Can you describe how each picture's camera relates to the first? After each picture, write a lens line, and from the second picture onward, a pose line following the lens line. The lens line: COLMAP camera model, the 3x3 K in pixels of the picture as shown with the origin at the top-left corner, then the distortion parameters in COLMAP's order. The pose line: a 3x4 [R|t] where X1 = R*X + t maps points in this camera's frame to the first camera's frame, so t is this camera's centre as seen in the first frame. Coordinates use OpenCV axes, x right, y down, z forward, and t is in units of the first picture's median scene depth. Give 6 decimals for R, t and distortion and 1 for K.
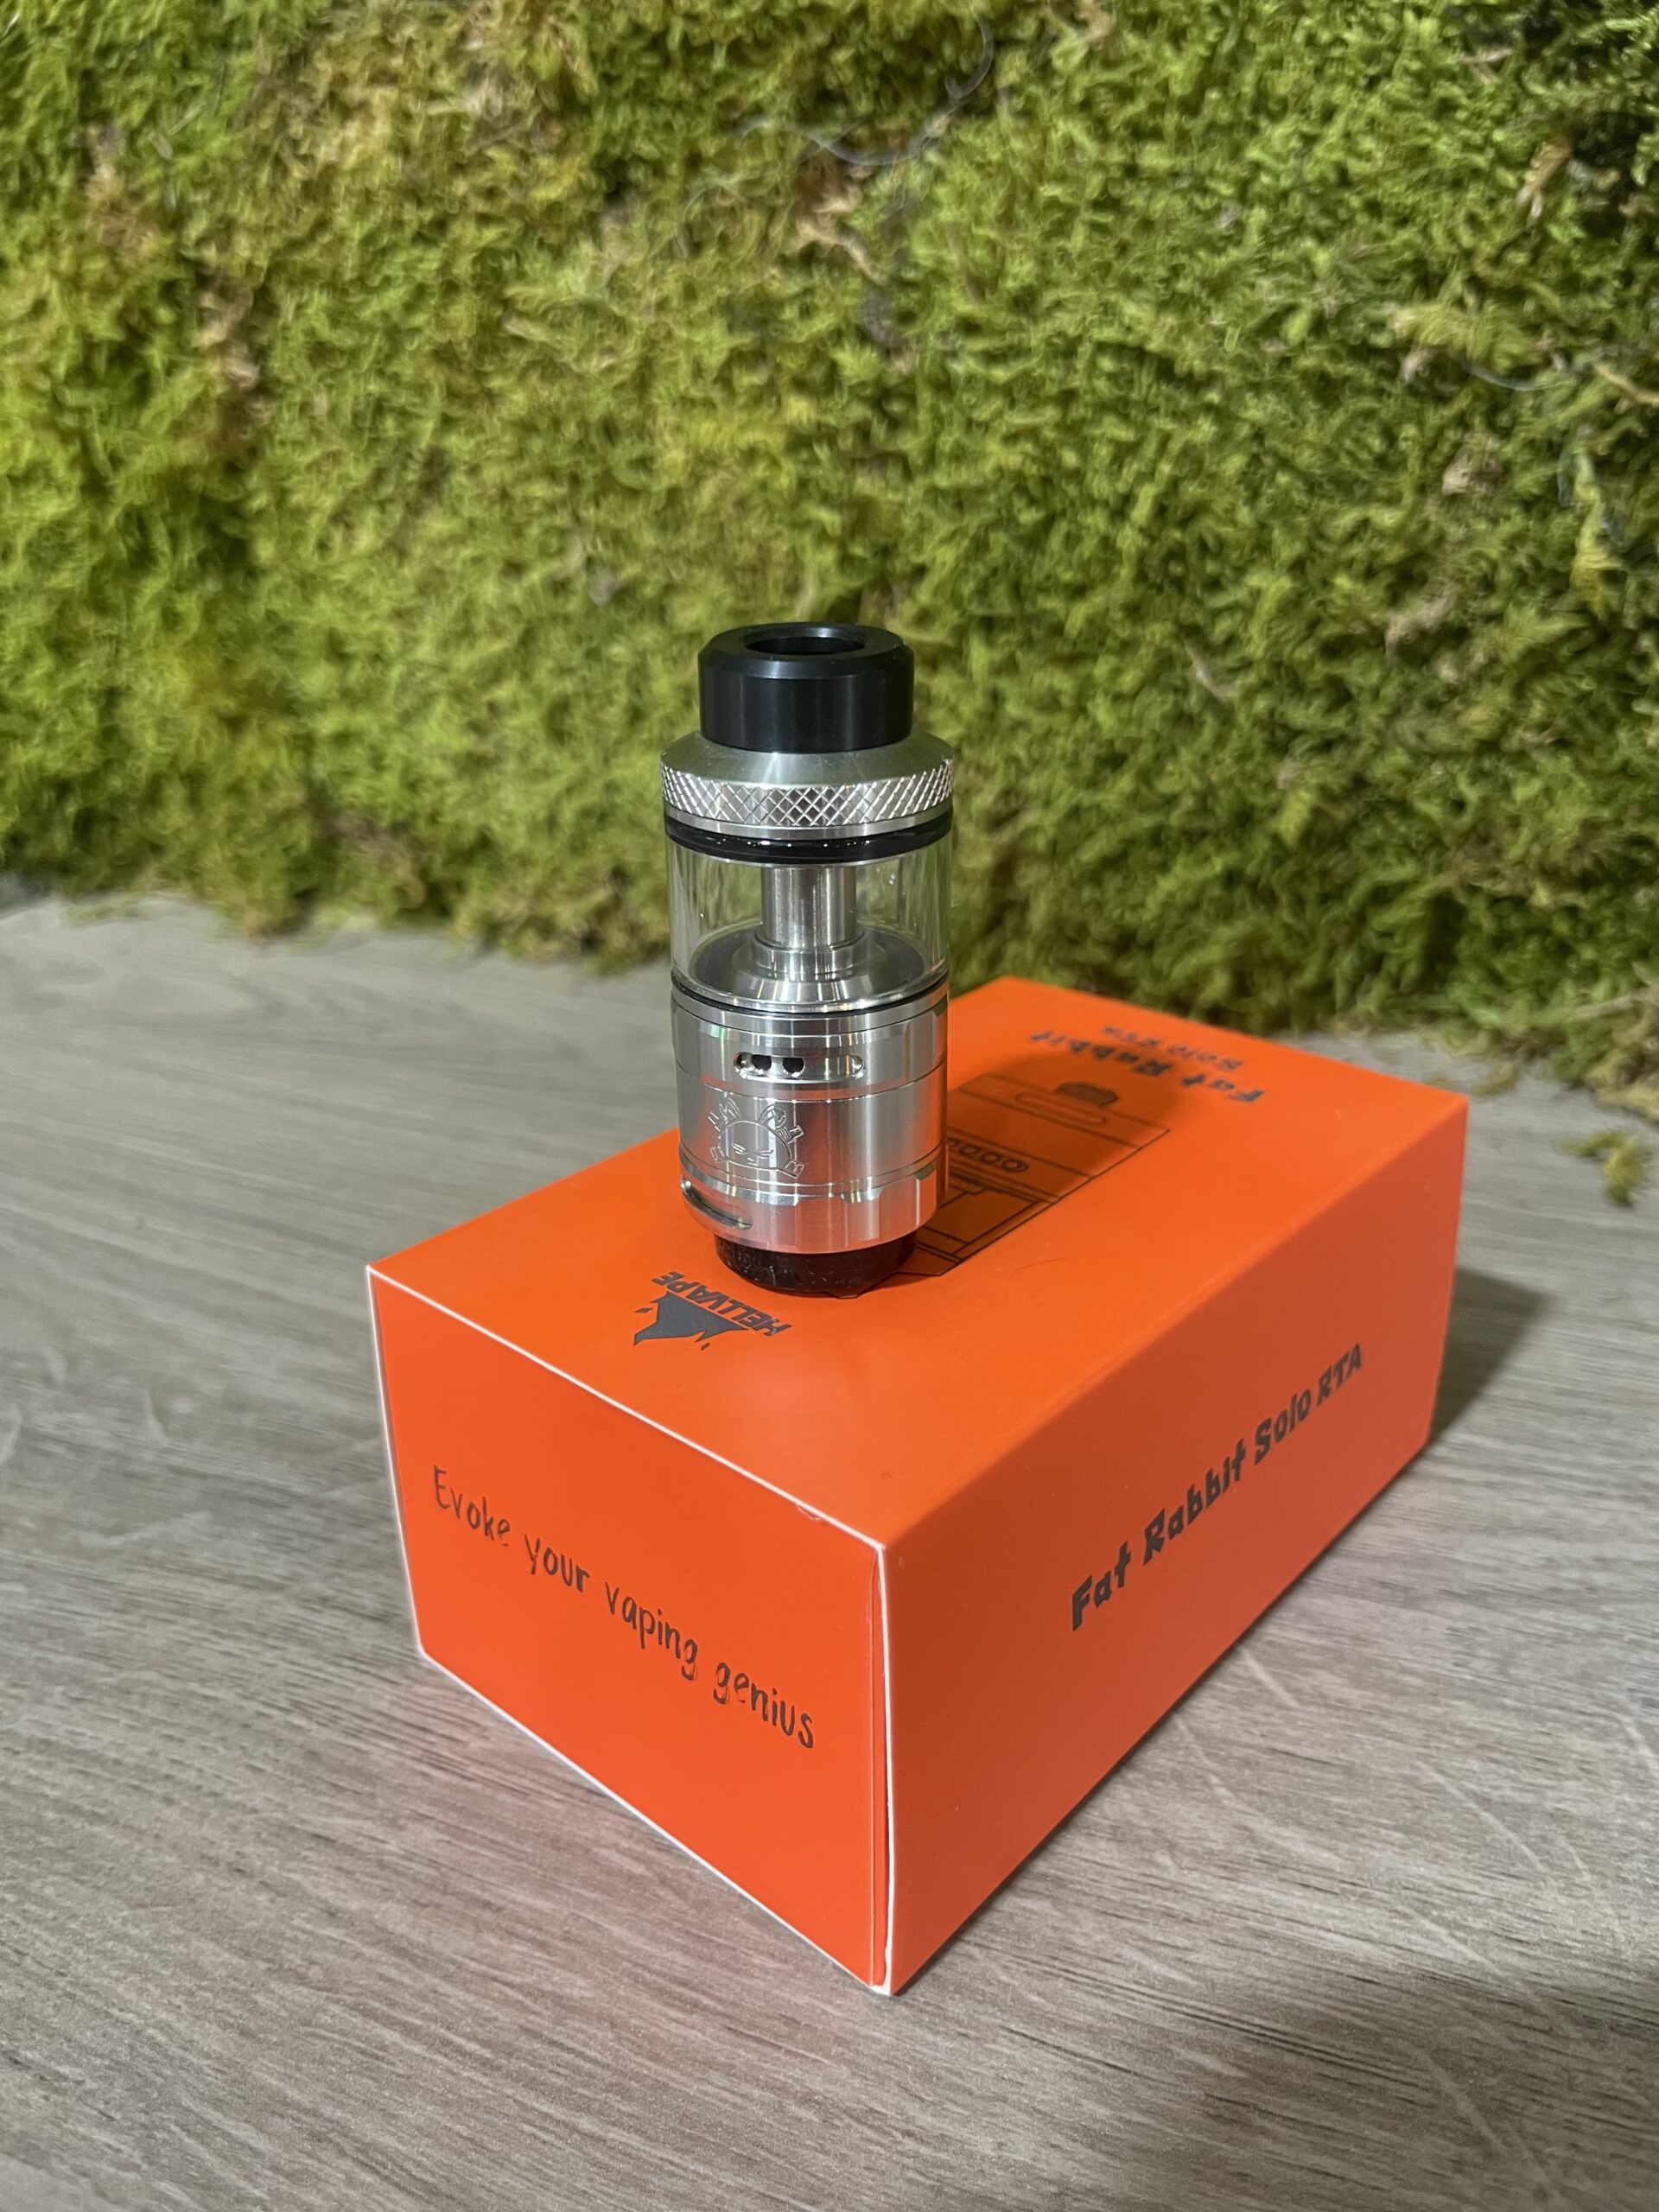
lens RADIAL K [[1732.2, 0, 820.7], [0, 1732.2, 1096.5], [0, 0, 1]] dist [0.053306, -0.112525]
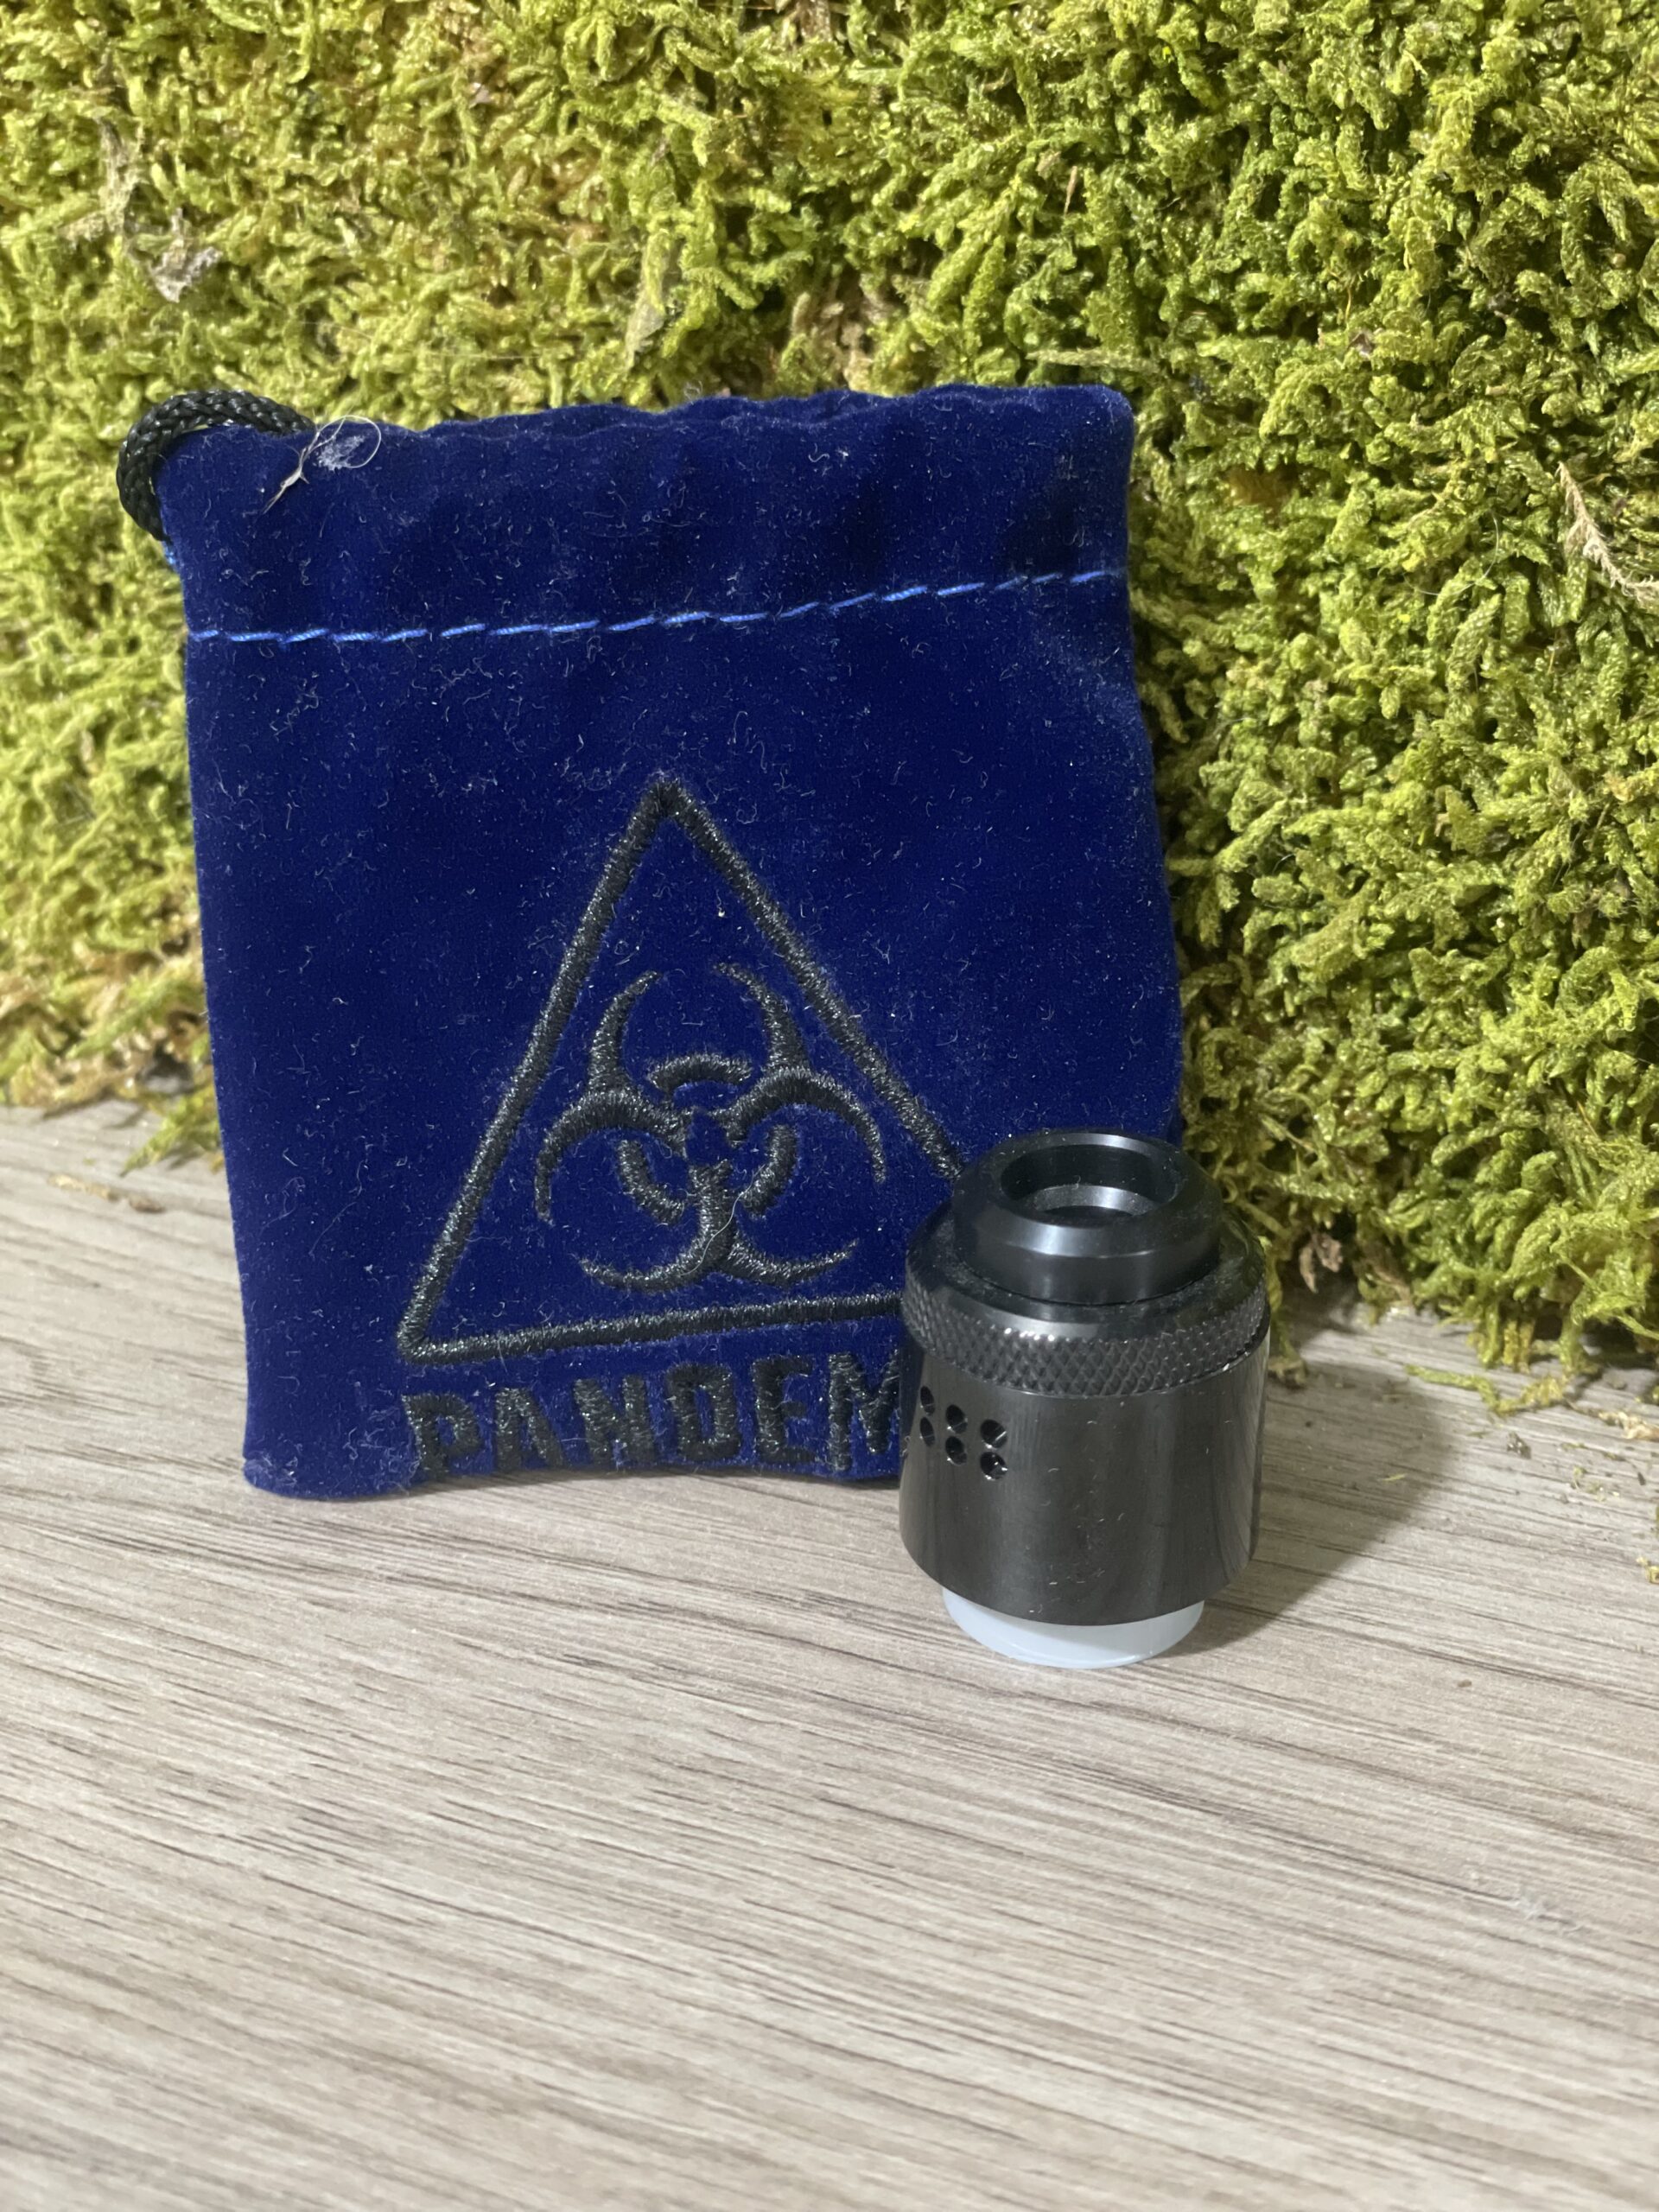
lens RADIAL K [[3411.7, 0, 834.2], [0, 3411.7, 1076.5], [0, 0, 1]] dist [0.031791, -0.161404]
pose [[0.998938, 0.024879, -0.038778, 0.078947], [-0.024388, 0.999617, 0.013083, -0.125861], [0.039089, -0.012124, 0.999162, 0.203944]]
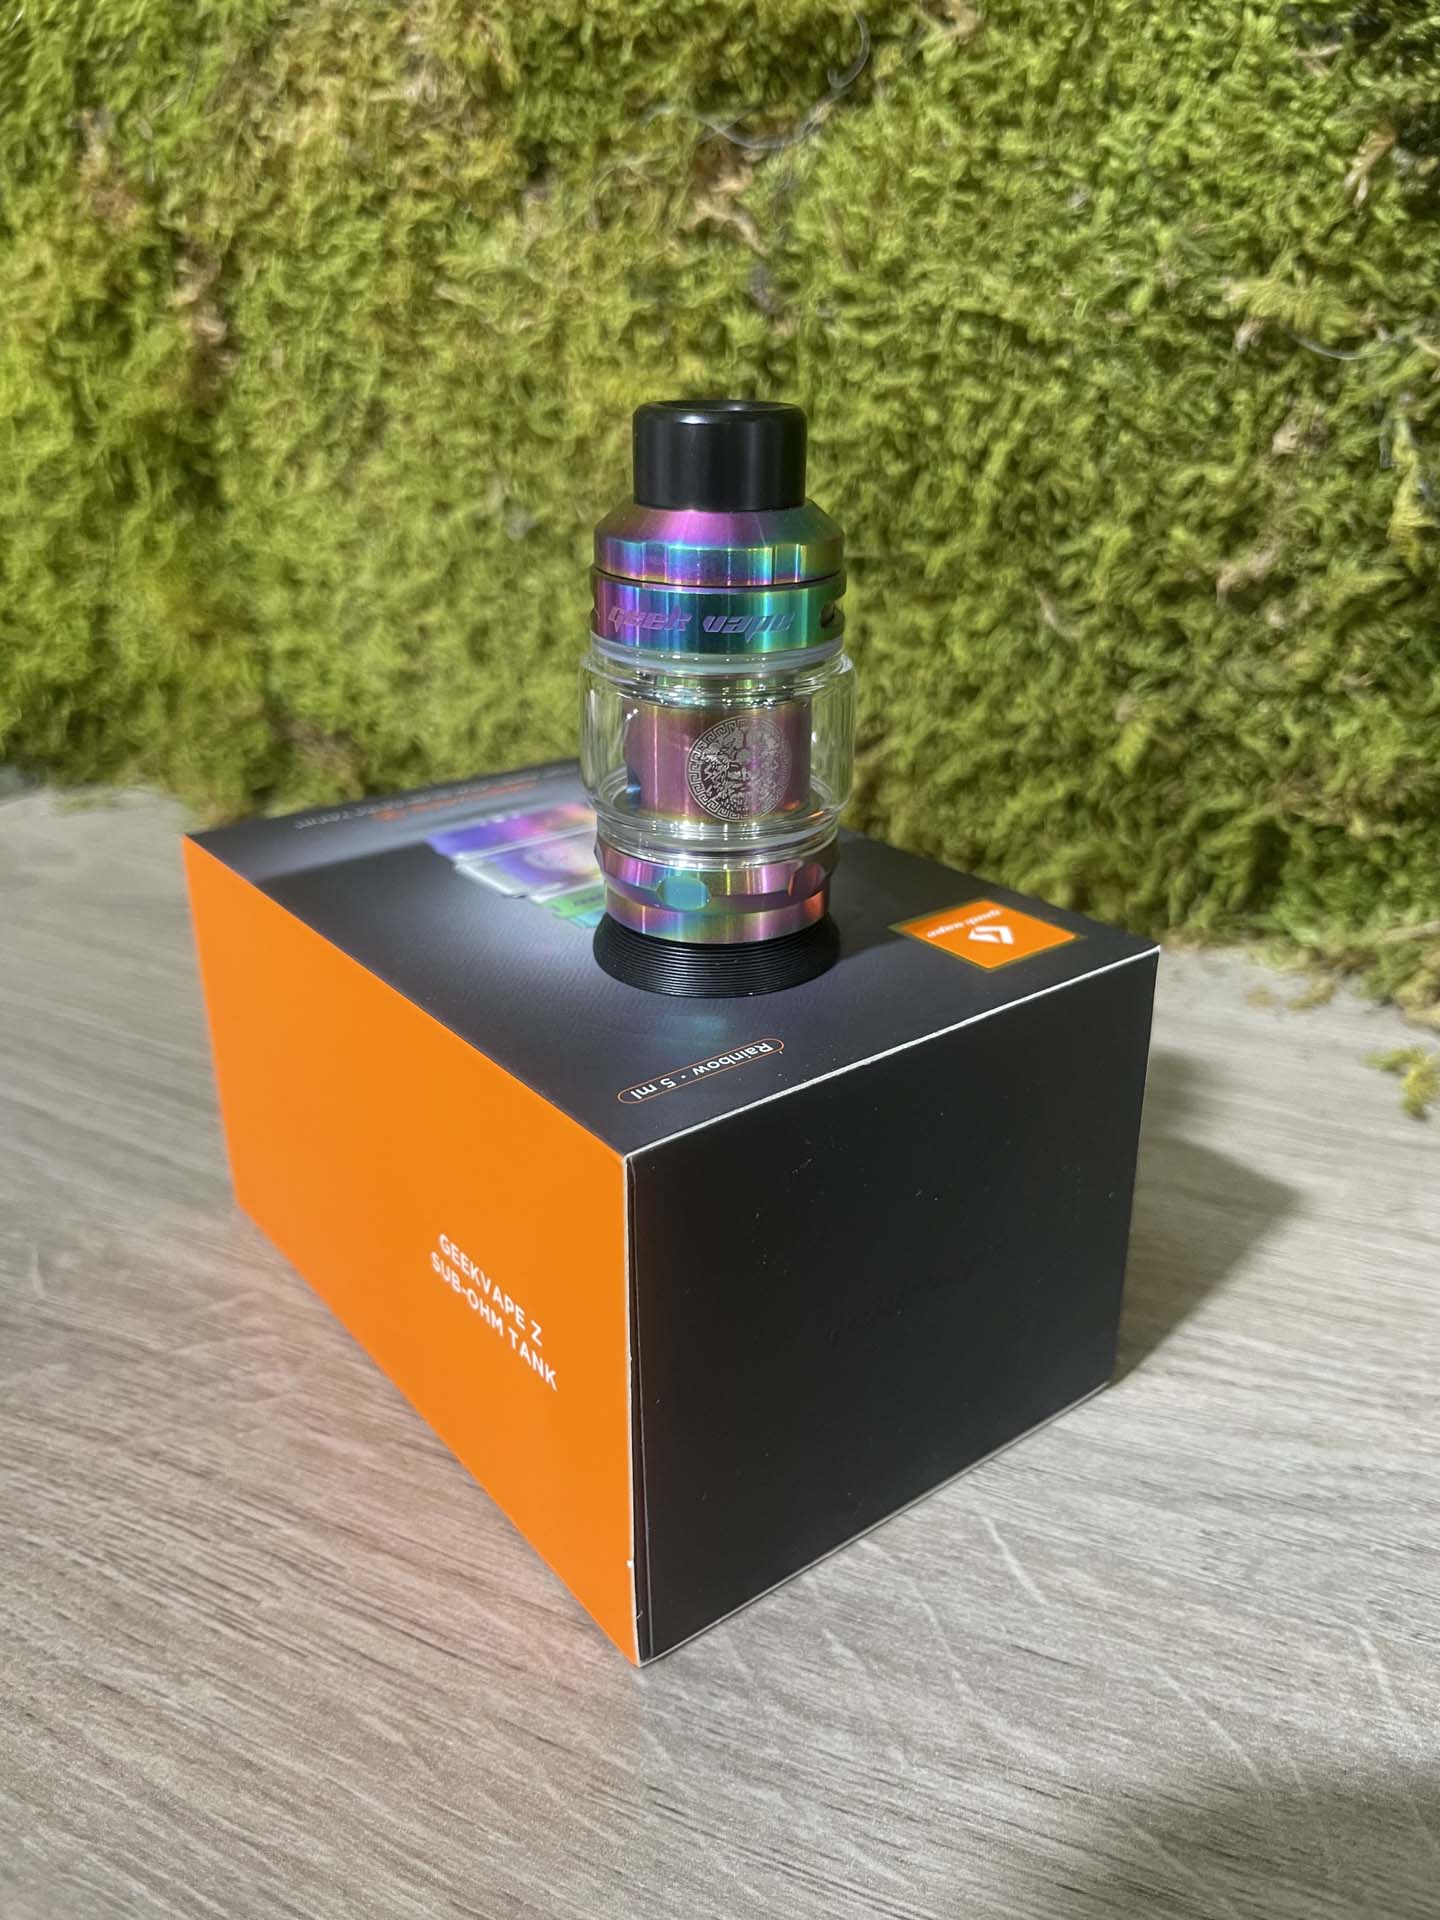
lens RADIAL K [[1502.9, 0, 722.2], [0, 1502.9, 957.5], [0, 0, 1]] dist [0.052790, -0.111020]
pose [[0.998697, 0.030866, -0.040635, 0.059582], [-0.031183, 0.999488, -0.007183, -0.014607], [0.040392, 0.008441, 0.999148, 0.046240]]
